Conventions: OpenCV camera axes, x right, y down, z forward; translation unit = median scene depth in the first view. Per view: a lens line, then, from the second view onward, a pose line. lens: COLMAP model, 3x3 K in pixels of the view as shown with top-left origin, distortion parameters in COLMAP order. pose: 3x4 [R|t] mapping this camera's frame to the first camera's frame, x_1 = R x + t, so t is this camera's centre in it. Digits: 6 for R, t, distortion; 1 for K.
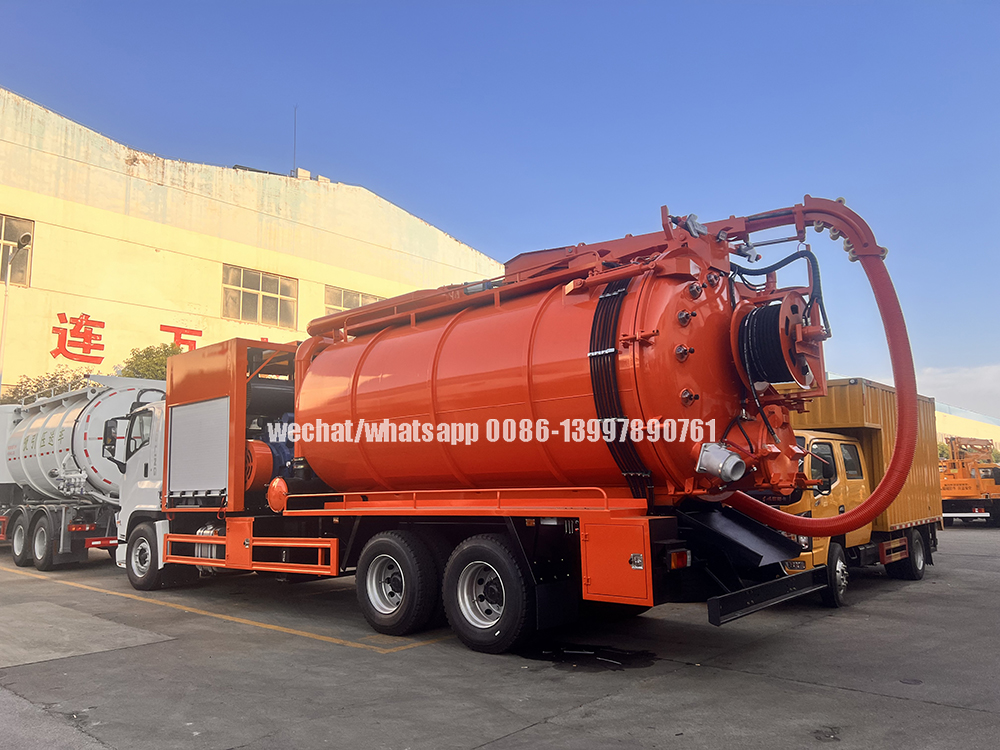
lens RADIAL K [[735.7, 0, 518.6], [0, 735.7, 378.7], [0, 0, 1]] dist [0.080317, -0.104032]
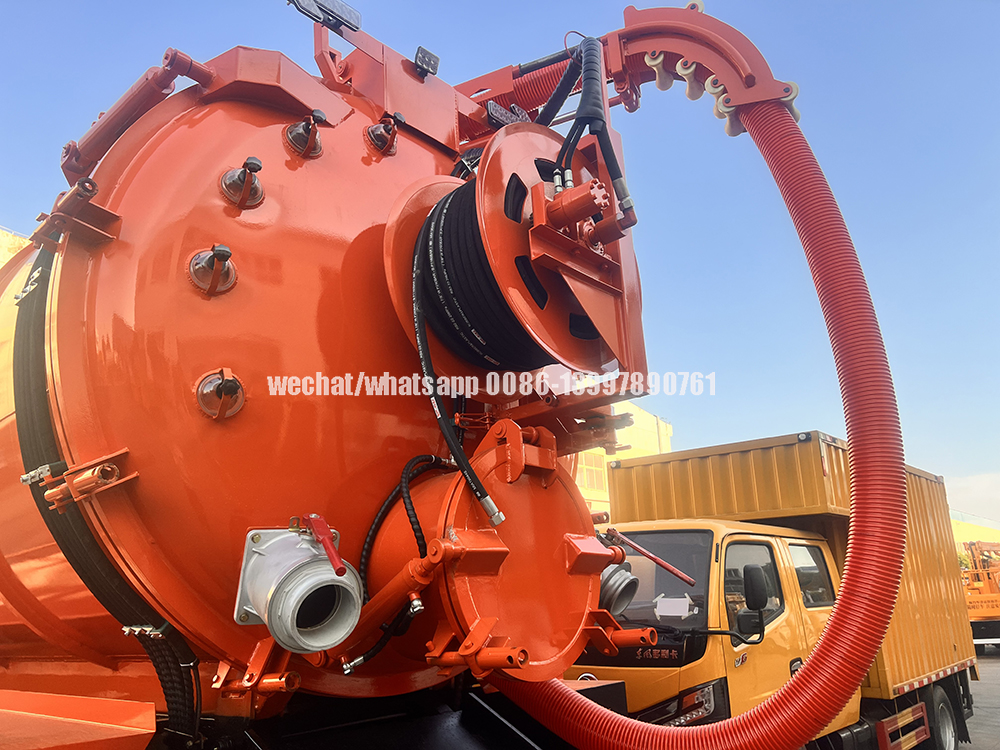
lens RADIAL K [[735.7, 0, 518.6], [0, 735.7, 378.7], [0, 0, 1]] dist [0.080317, -0.104032]
pose [[0.999635, -0.027003, 0.000103, 0.213972], [0.026679, 0.987005, -0.158462, 0.044428], [0.004177, 0.158407, 0.987365, 0.388200]]
